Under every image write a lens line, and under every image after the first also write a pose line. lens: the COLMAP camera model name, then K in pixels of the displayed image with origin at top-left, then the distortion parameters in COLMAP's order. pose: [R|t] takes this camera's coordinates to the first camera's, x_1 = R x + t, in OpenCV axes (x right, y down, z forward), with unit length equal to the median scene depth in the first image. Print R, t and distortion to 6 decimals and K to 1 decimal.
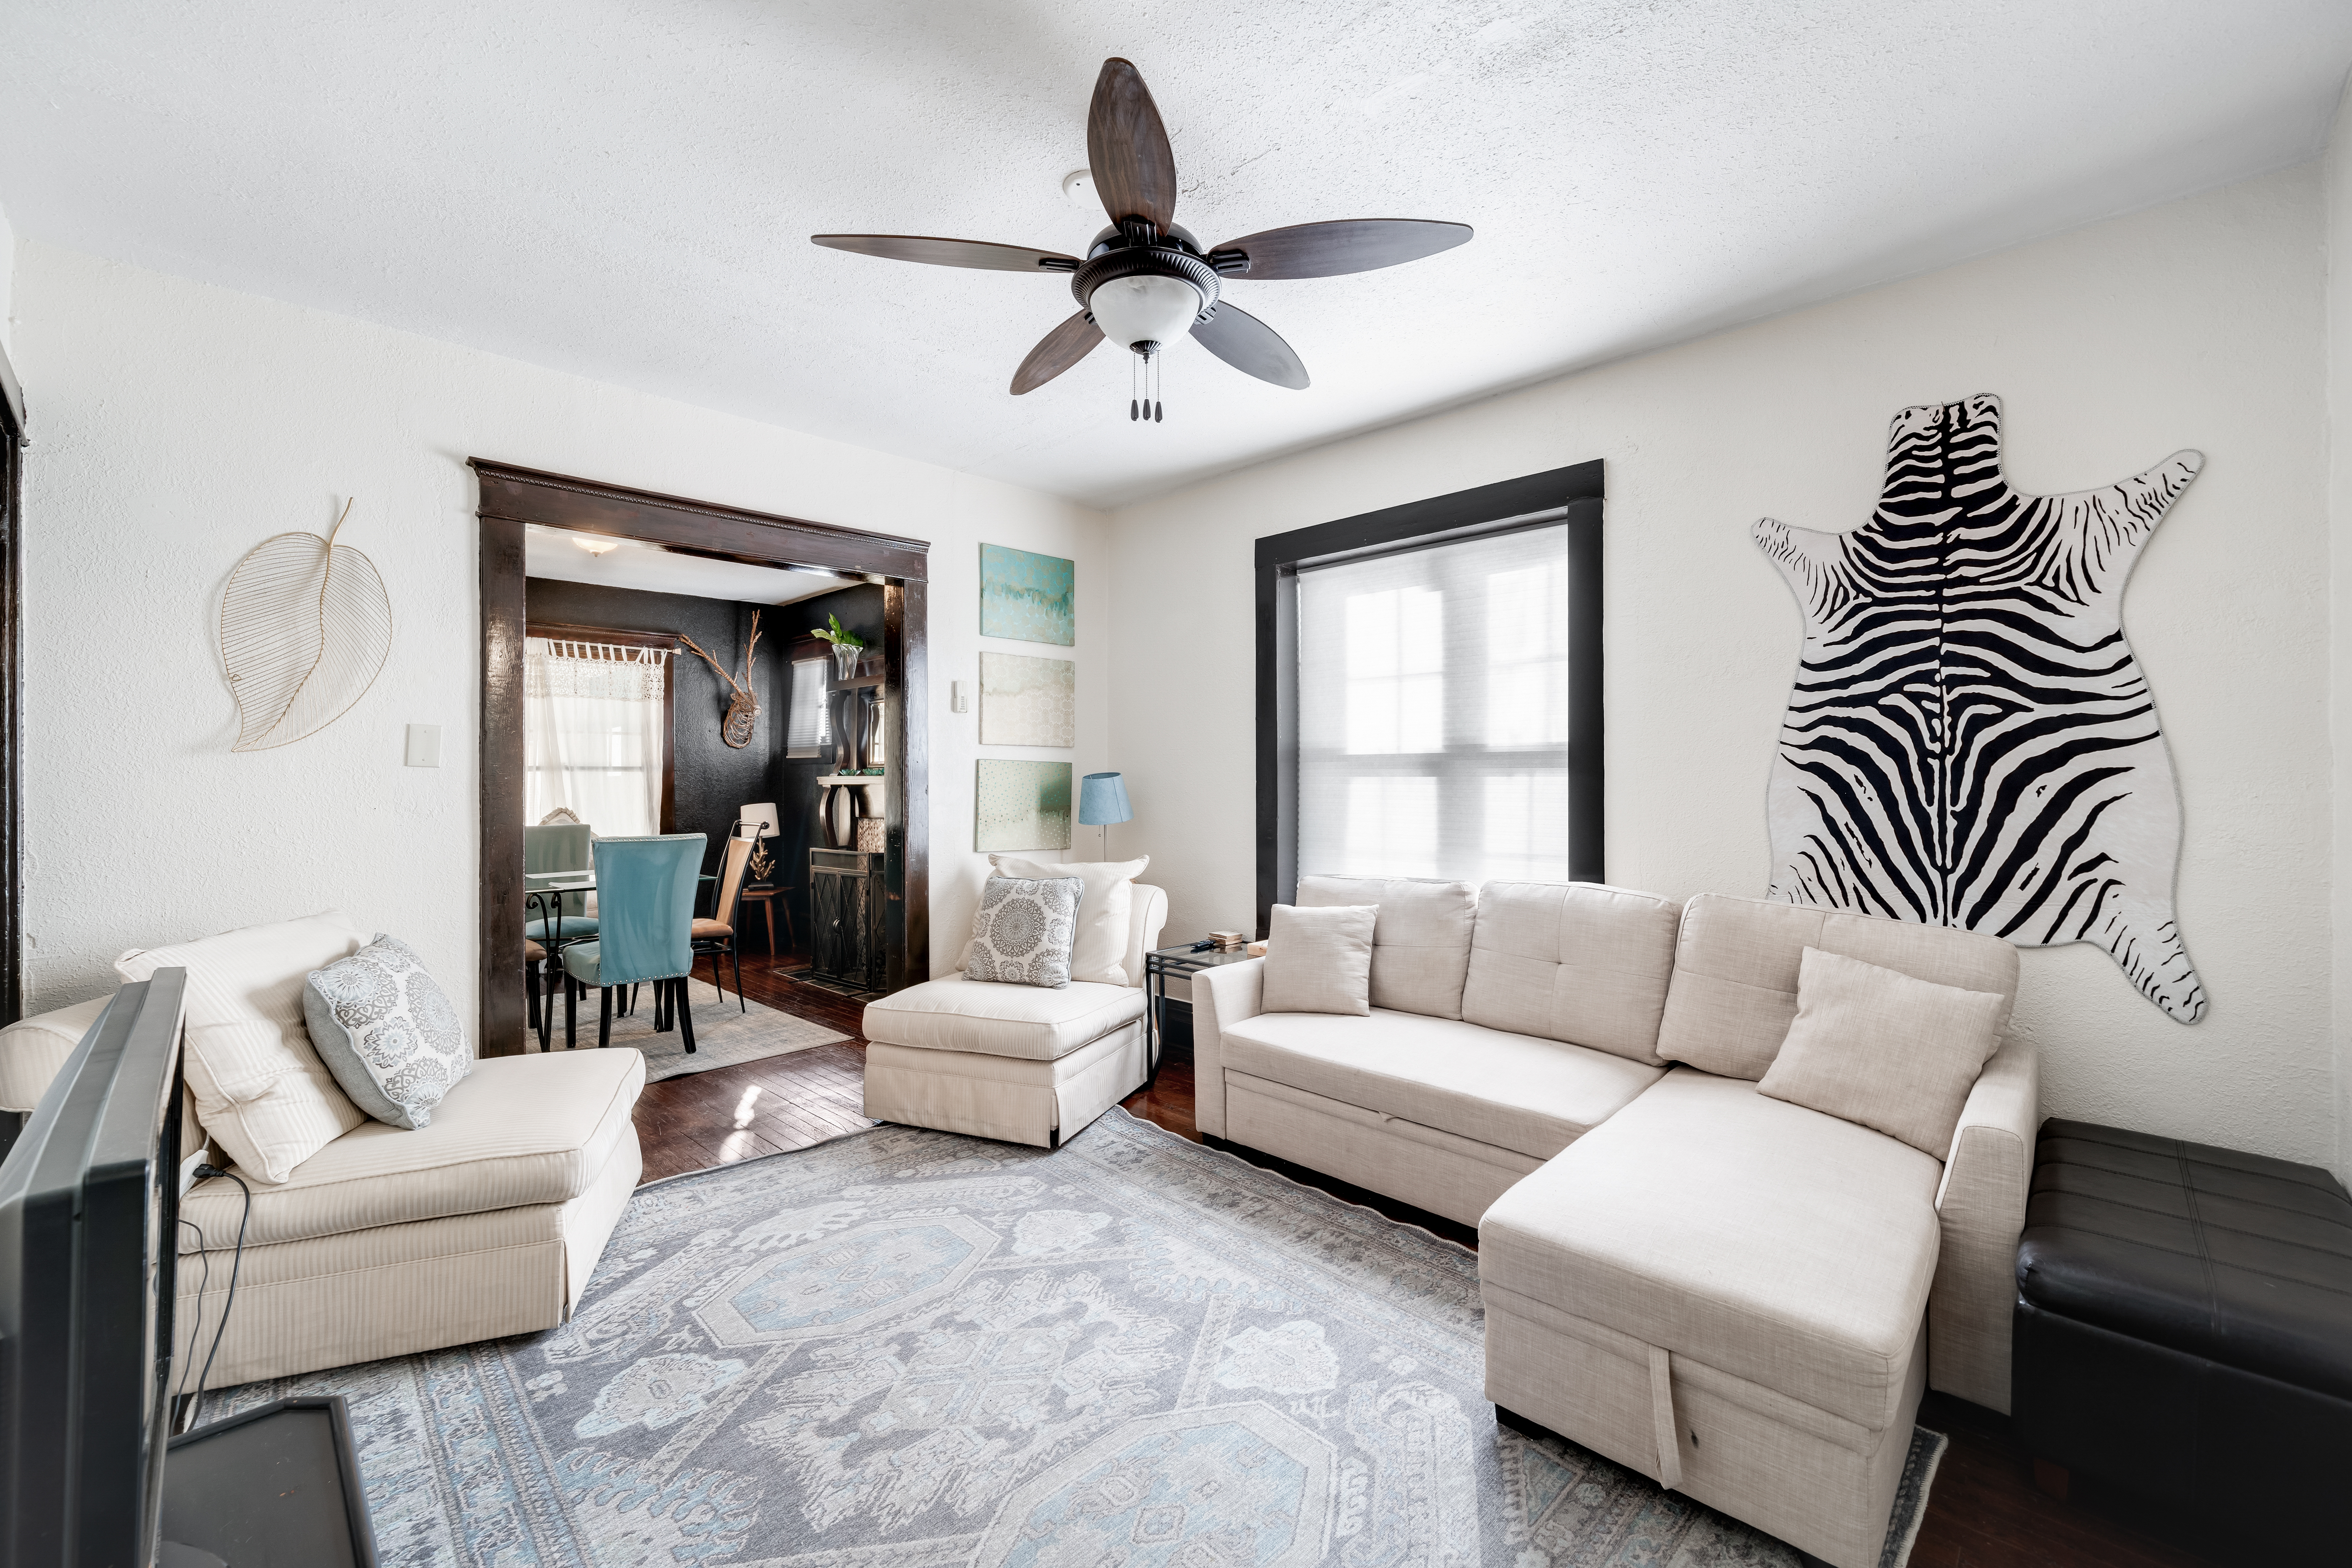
lens RADIAL K [[949.7, 0, 1179.8], [0, 949.7, 779.4], [0, 0, 1]] dist [-0.002351, -0.000323]
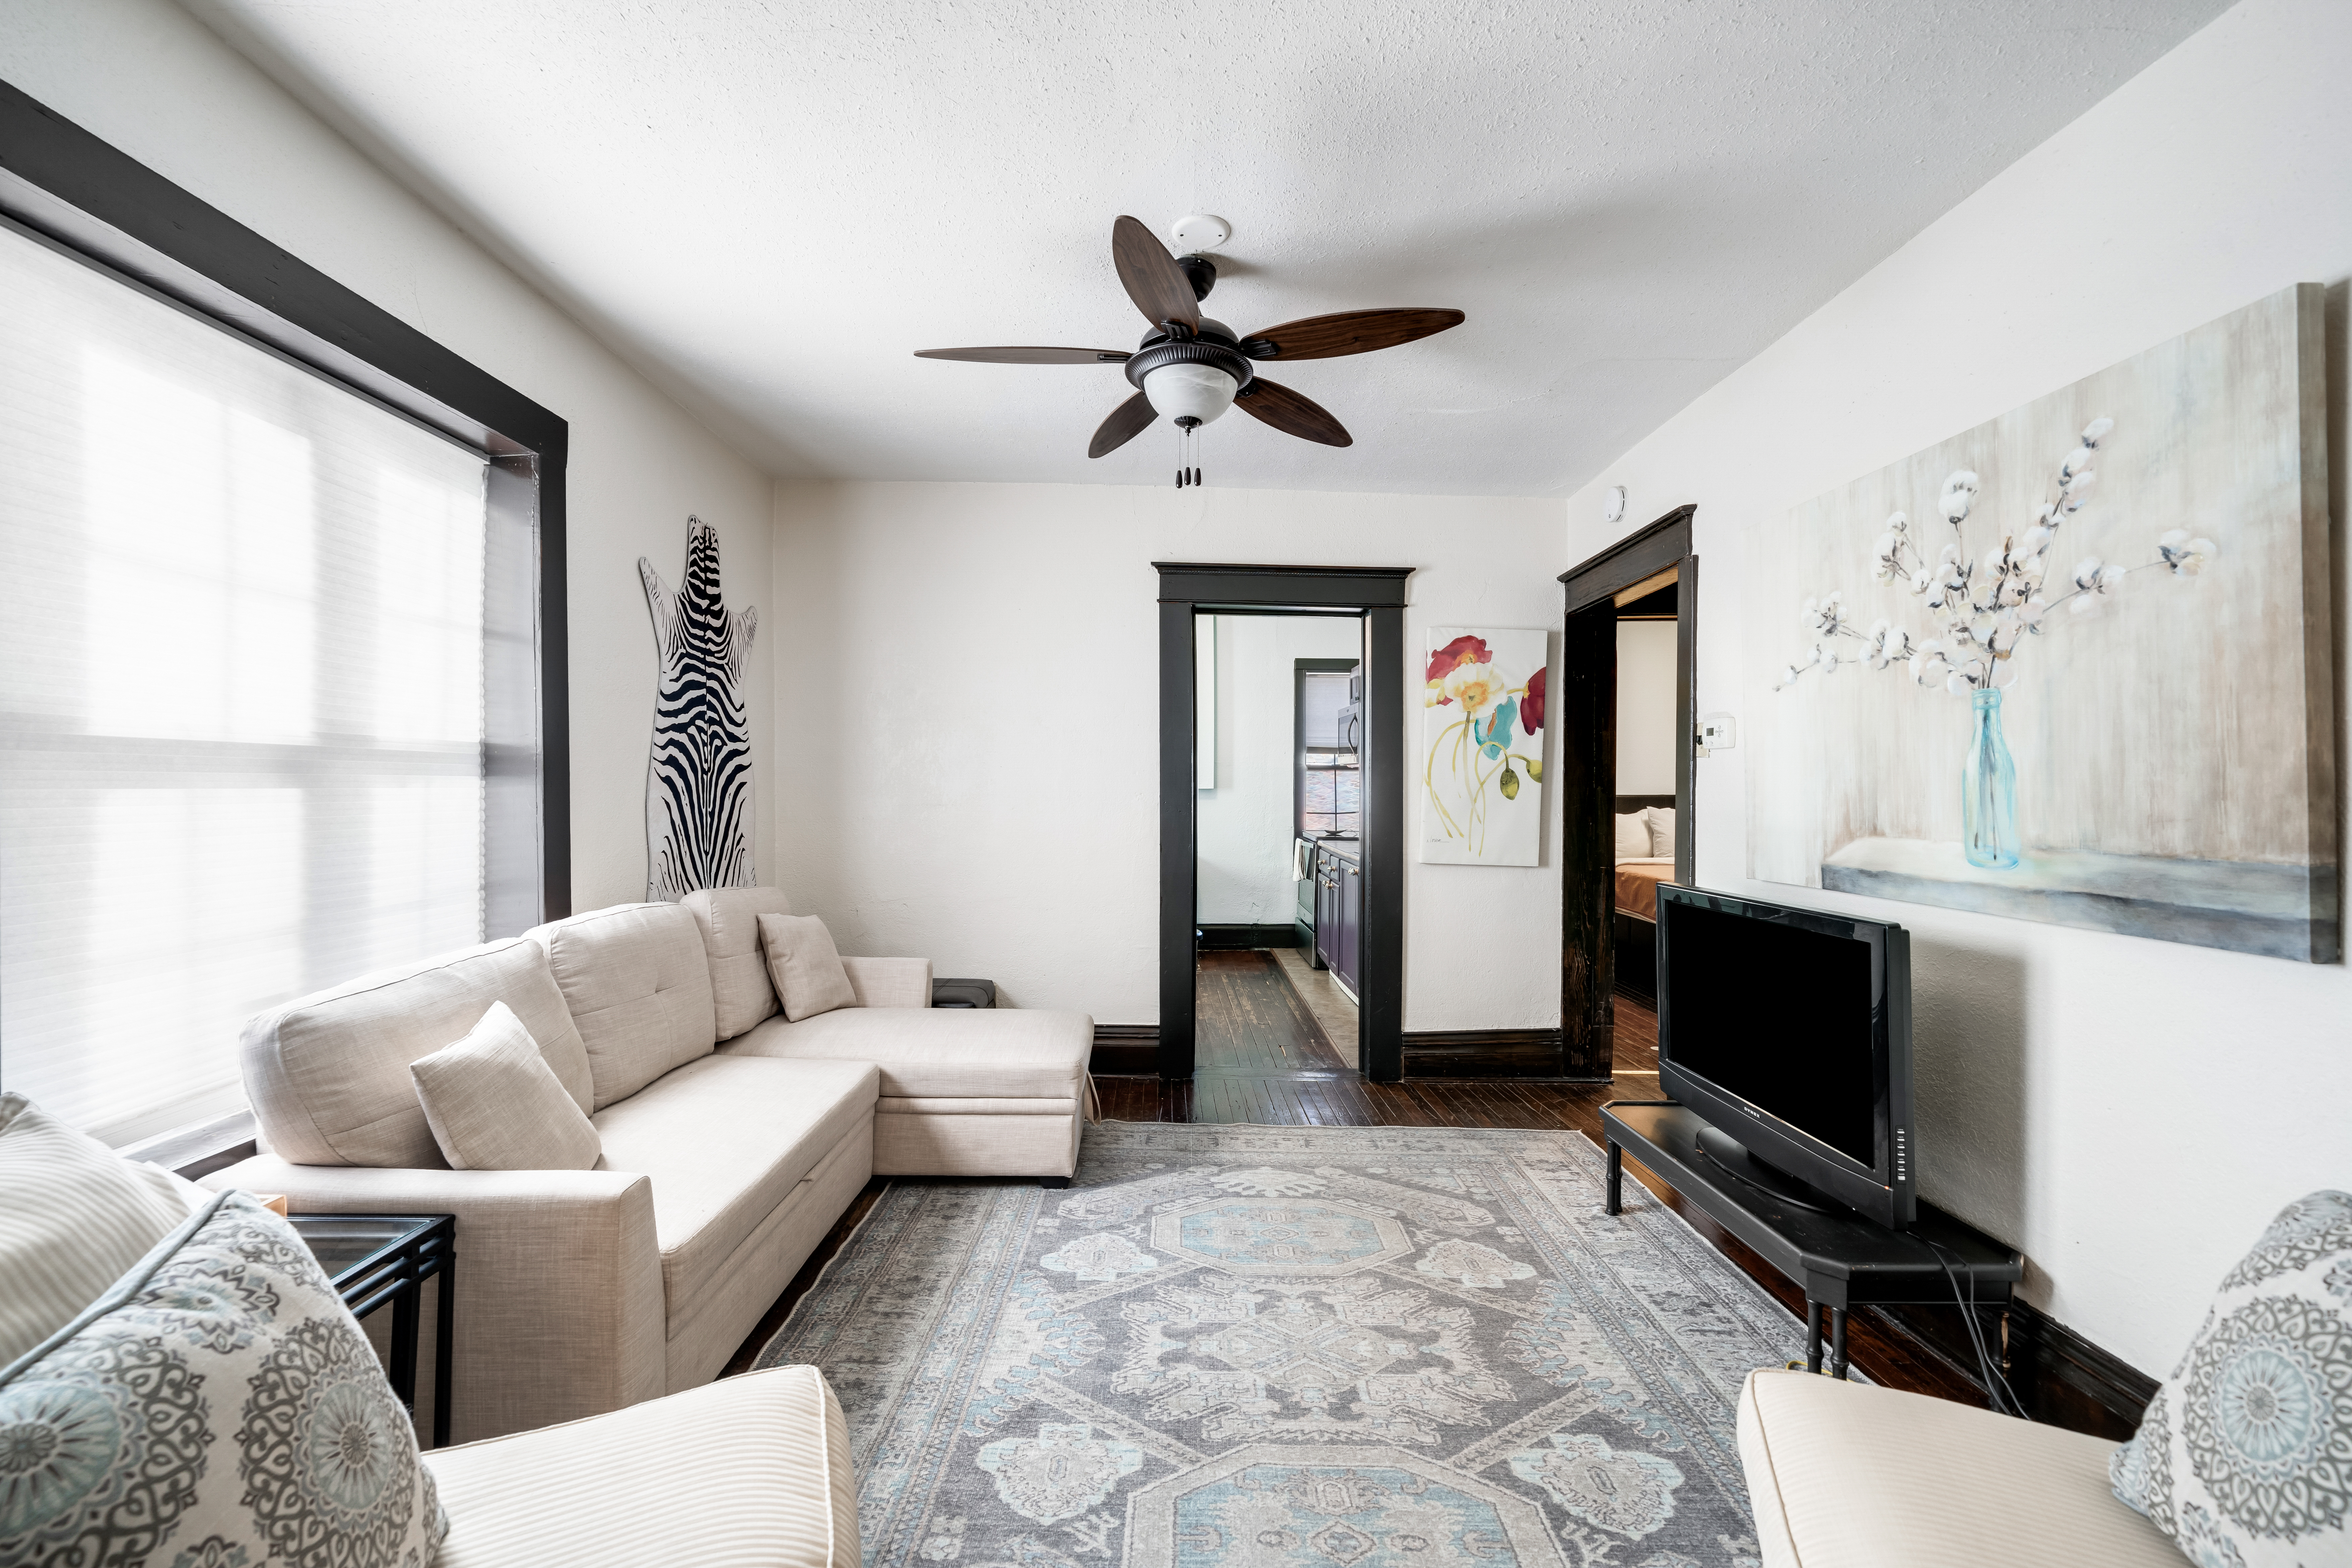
lens RADIAL K [[949.7, 0, 1180.2], [0, 949.7, 780.5], [0, 0, 1]] dist [-0.002351, -0.000323]
pose [[-0.708933, 0.001125, 0.705275, -0.816731], [-0.002194, 0.999990, -0.003801, -0.010337], [-0.705273, -0.004242, -0.708923, 1.744701]]
